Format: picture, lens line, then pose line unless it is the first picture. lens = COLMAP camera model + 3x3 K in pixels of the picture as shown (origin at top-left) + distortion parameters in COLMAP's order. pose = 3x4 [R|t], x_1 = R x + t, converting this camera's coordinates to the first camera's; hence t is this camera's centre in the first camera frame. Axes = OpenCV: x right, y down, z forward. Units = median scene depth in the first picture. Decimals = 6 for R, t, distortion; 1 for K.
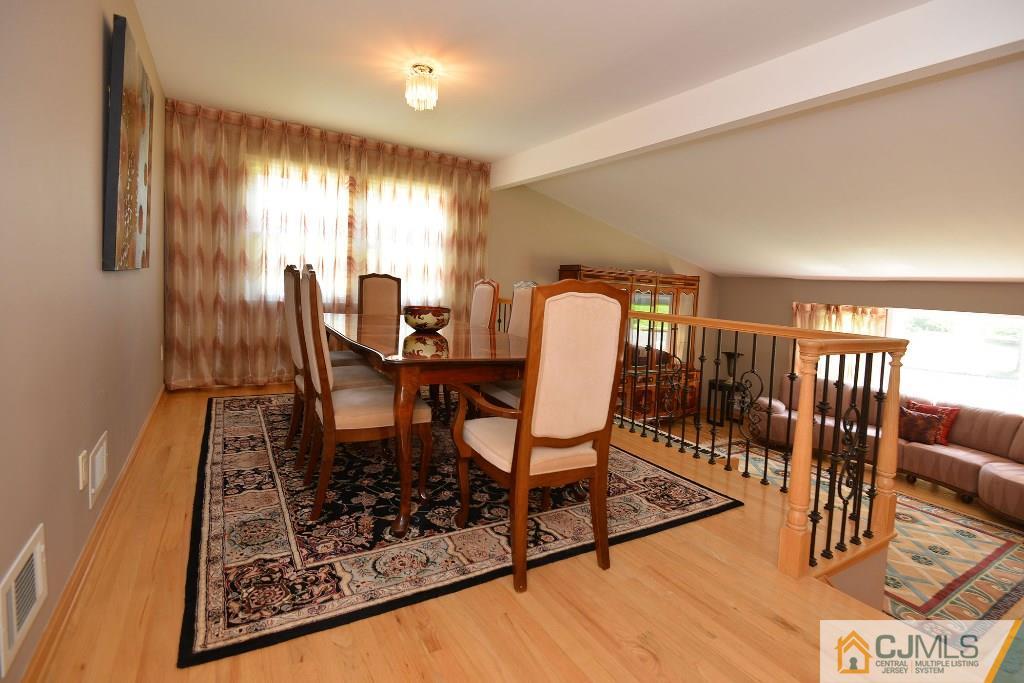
lens RADIAL K [[484.5, 0, 512.6], [0, 484.5, 316.5], [0, 0, 1]] dist [-0.008129, -0.004159]
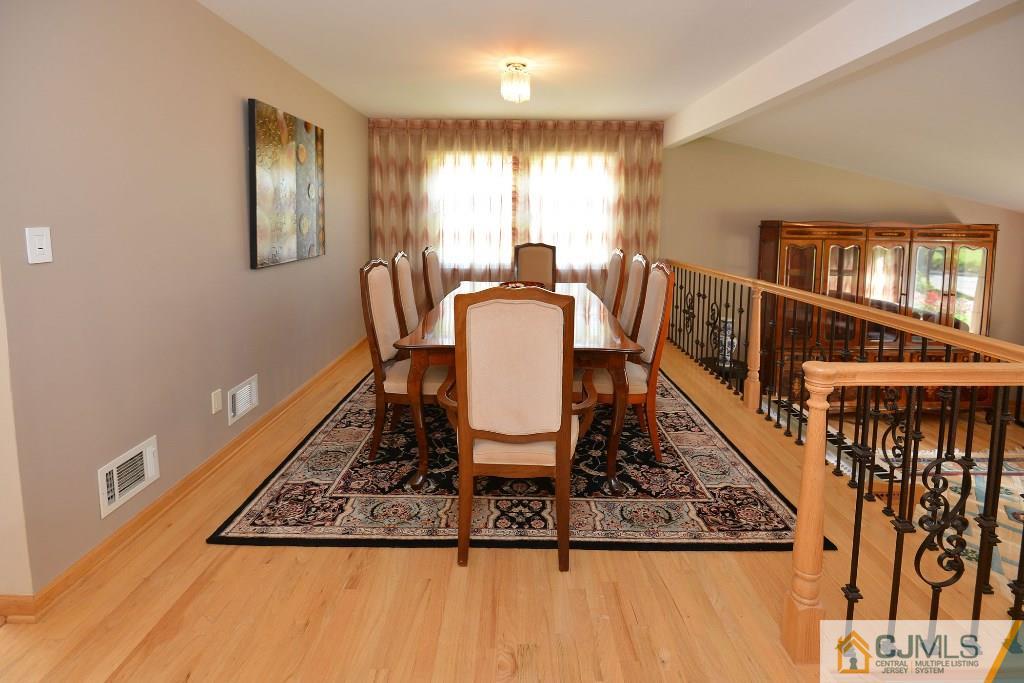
lens RADIAL K [[484.5, 0, 545.9], [0, 484.5, 263.2], [0, 0, 1]] dist [-0.008129, -0.004159]
pose [[0.870619, 0.010594, -0.491845, 0.451168], [-0.005196, 0.999910, 0.012340, -0.087094], [0.491931, -0.008188, 0.870596, 0.084667]]
